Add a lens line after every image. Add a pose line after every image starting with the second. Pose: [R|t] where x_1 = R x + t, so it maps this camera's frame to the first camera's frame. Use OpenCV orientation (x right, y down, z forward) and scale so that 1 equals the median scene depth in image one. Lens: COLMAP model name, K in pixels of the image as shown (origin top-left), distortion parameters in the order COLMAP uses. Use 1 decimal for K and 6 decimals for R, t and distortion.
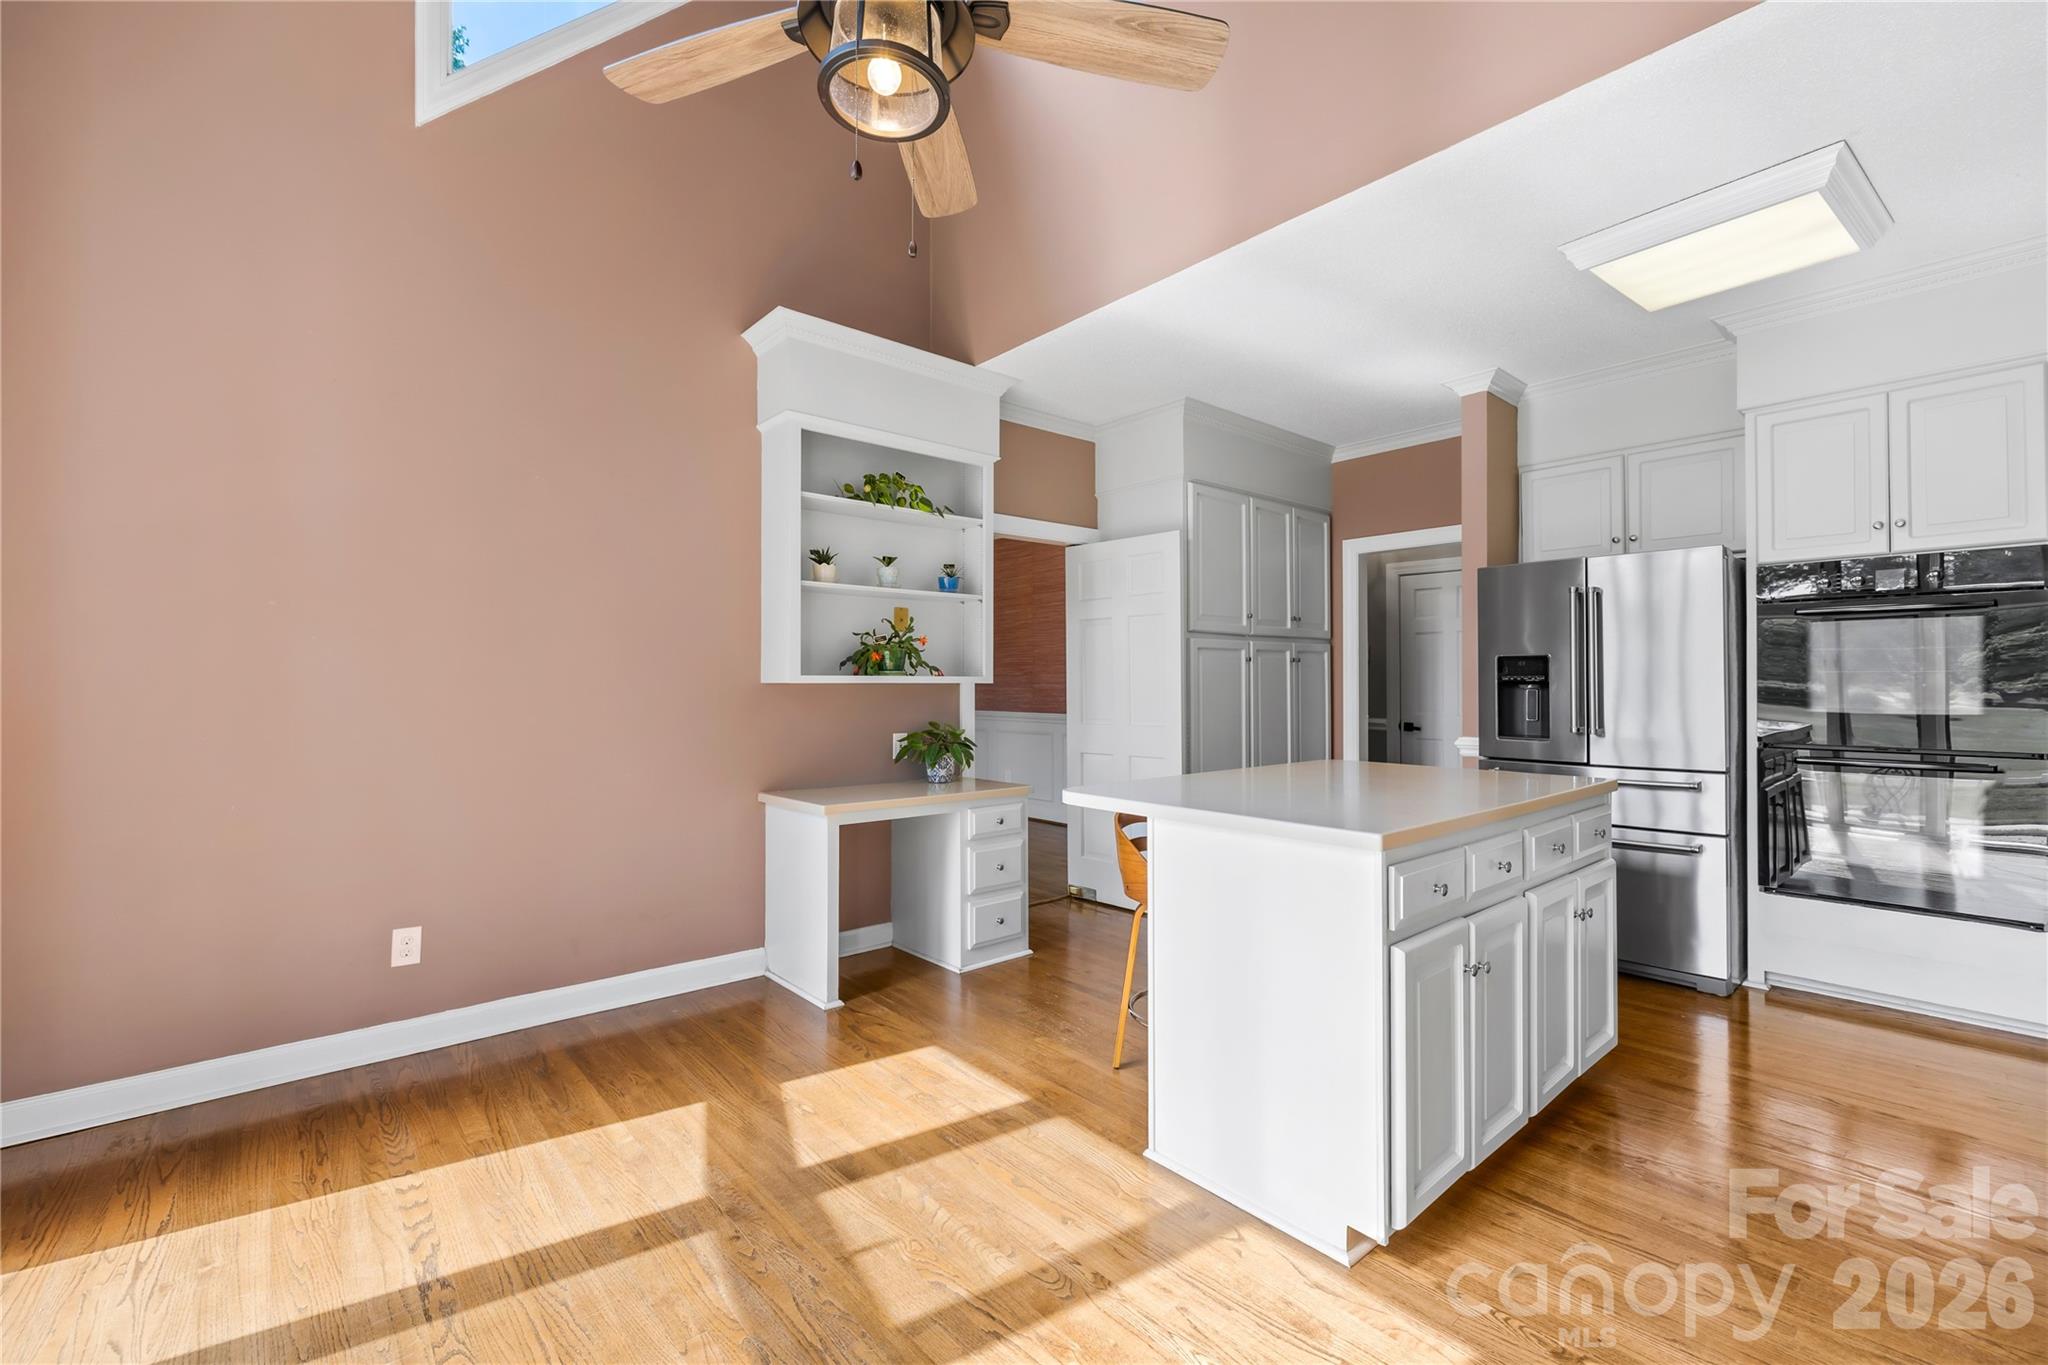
lens RADIAL K [[861.5, 0, 1020.5], [0, 861.5, 676.3], [0, 0, 1]] dist [0.003882, 0.000168]
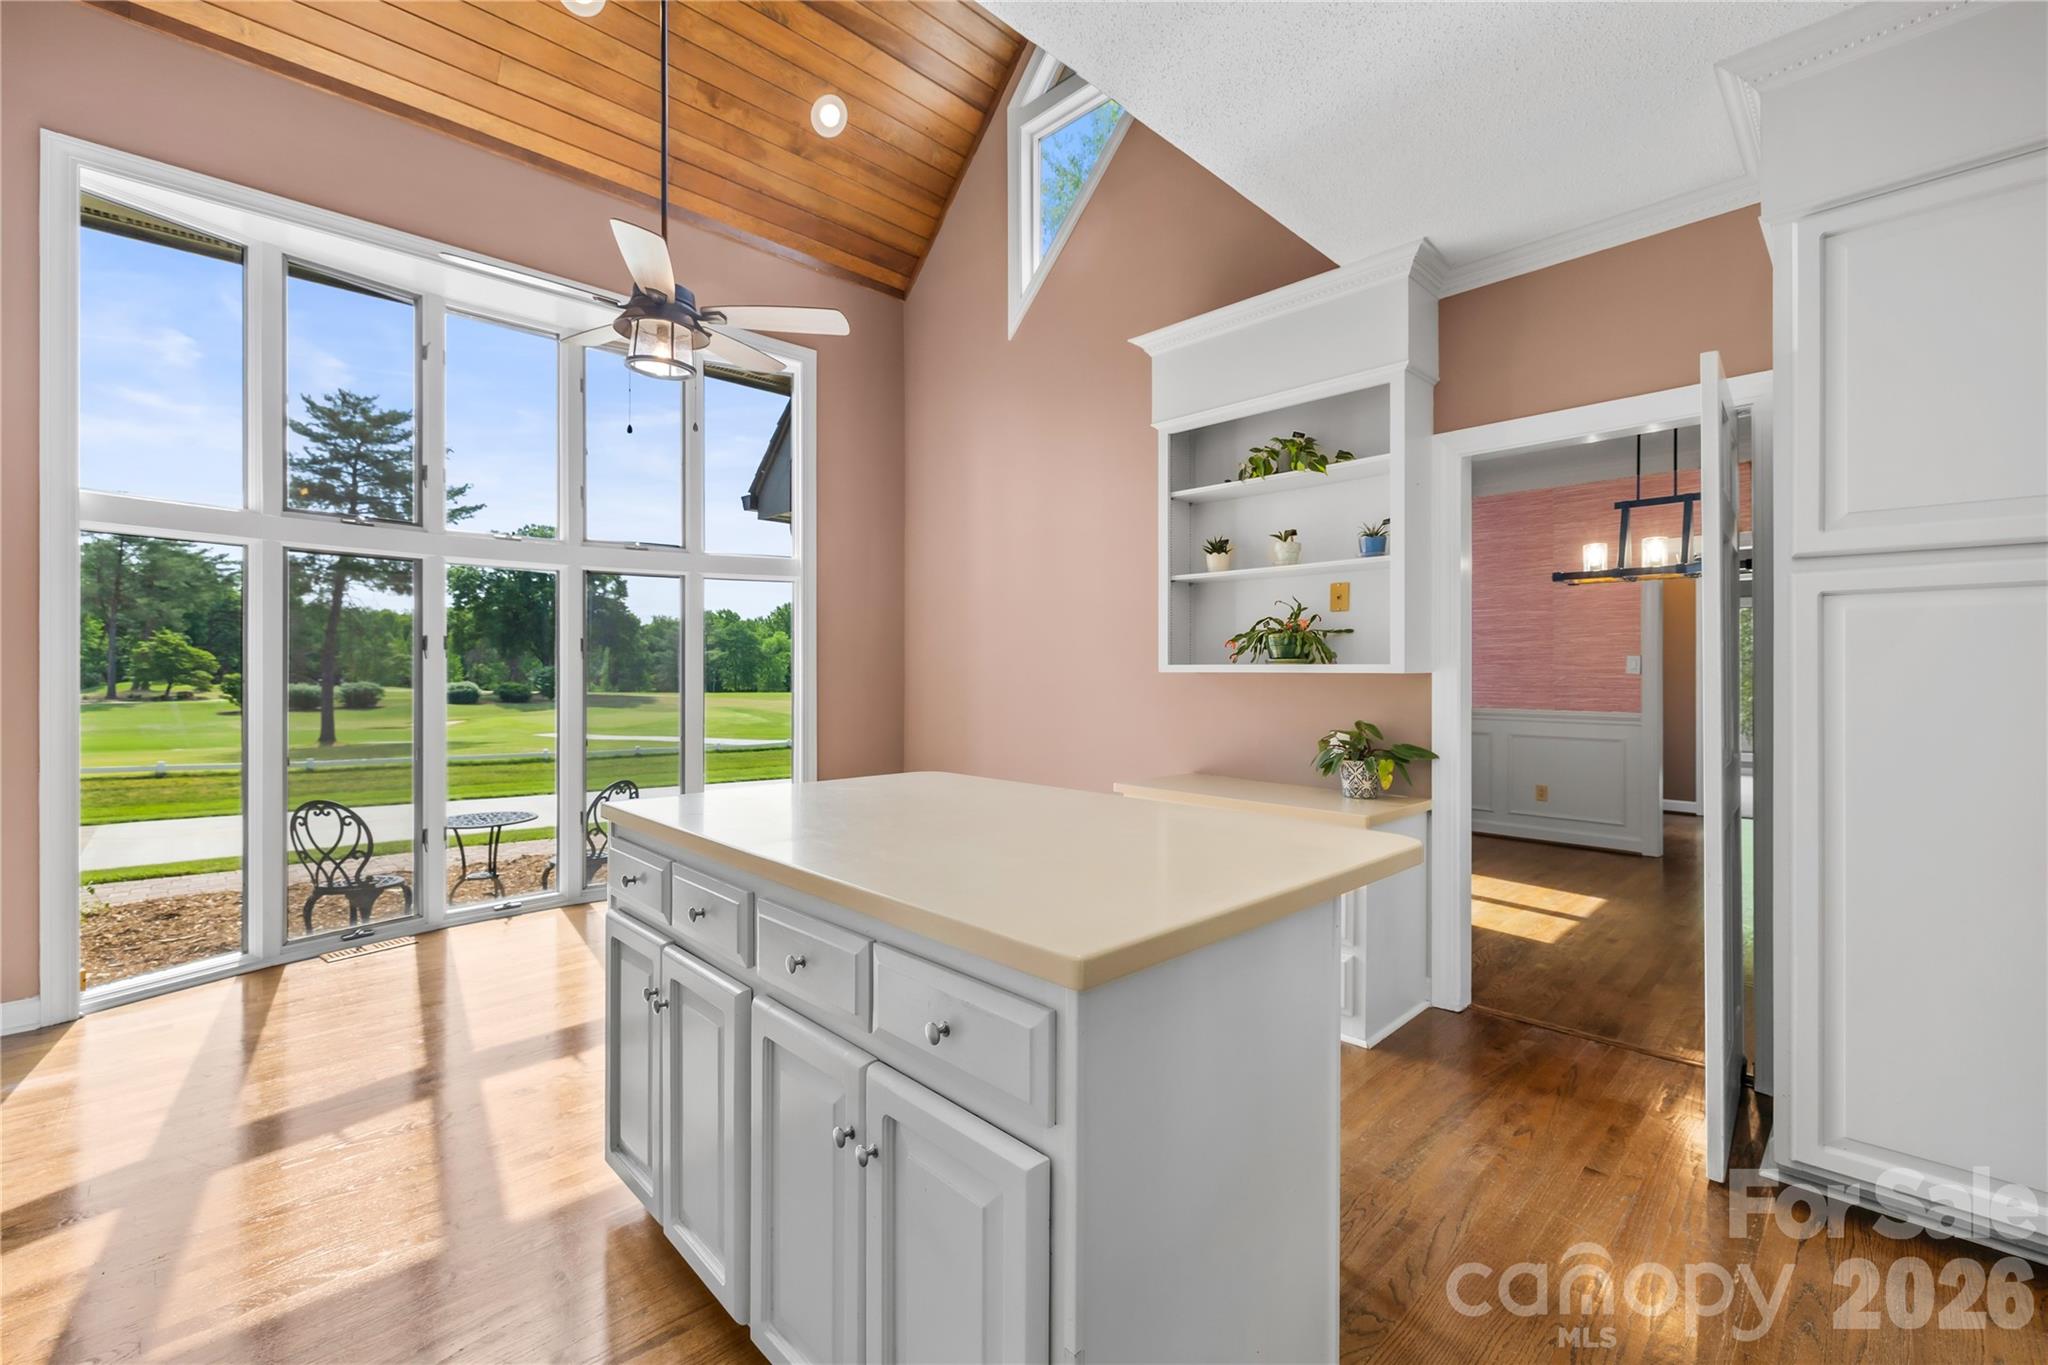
lens RADIAL K [[859.7, 0, 1007.0], [0, 859.7, 675.8], [0, 0, 1]] dist [0.004137, -0.000121]
pose [[0.052112, 0.008906, -0.998602, 0.768641], [0.006797, 0.999934, 0.009273, 0.001209], [0.998618, -0.007271, 0.052048, 0.706979]]
